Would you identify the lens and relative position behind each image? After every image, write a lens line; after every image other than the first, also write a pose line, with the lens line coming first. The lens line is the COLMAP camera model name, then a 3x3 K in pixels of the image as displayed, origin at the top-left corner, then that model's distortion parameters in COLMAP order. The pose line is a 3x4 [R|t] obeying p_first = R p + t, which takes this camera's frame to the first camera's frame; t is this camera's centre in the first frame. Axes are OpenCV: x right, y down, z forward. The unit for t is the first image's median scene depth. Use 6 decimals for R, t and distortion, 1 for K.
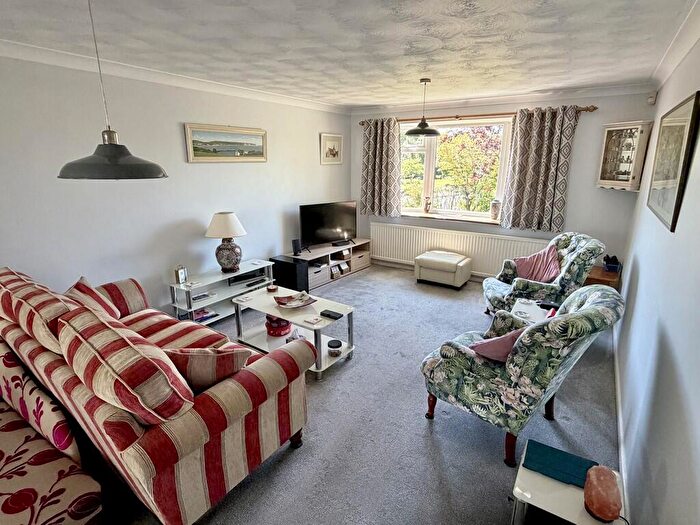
lens RADIAL K [[372.4, 0, 349.2], [0, 372.4, 262.0], [0, 0, 1]] dist [0.018699, 0.000403]
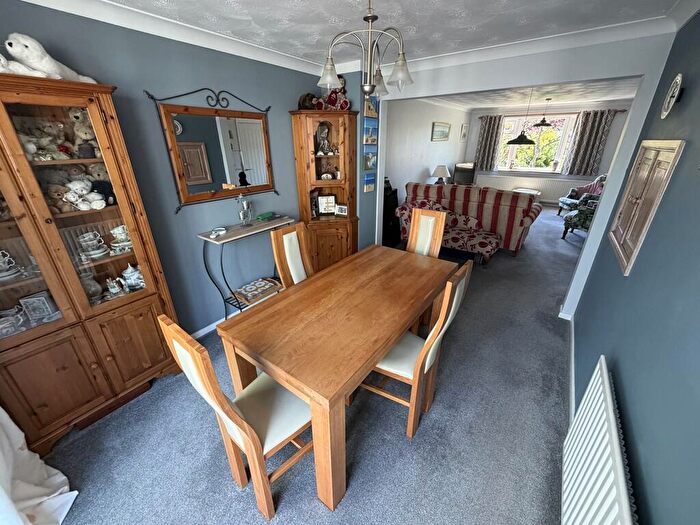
lens RADIAL K [[279.7, 0, 350.1], [0, 279.7, 263.9], [0, 0, 1]] dist [0.002628, 0.000329]
pose [[0.999215, 0.006794, -0.039032, -0.671519], [-0.000883, 0.988759, 0.149512, 0.158423], [0.039609, -0.149360, 0.987989, -0.588699]]
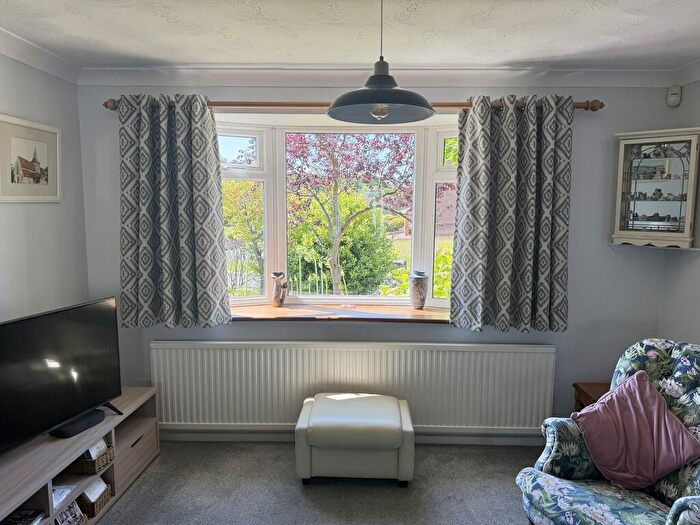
lens RADIAL K [[500.0, 0, 349.9], [0, 500.0, 265.5], [0, 0, 1]] dist [0.023701, -0.006424]
pose [[0.844905, -0.060557, 0.531477, -0.059624], [0.138025, 0.984606, -0.107235, -0.131708], [-0.516802, 0.163961, 0.840258, 0.543996]]
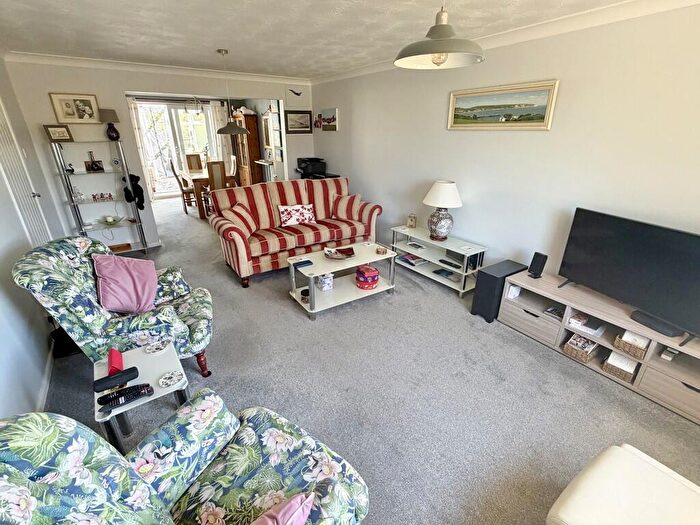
lens RADIAL K [[326.6, 0, 350.1], [0, 326.6, 264.9], [0, 0, 1]] dist [0.001488, 0.000052]
pose [[-0.370463, 0.351175, -0.859903, 0.509081], [-0.250130, 0.853858, 0.456467, -0.234949], [0.894535, 0.384191, -0.228483, 0.891620]]
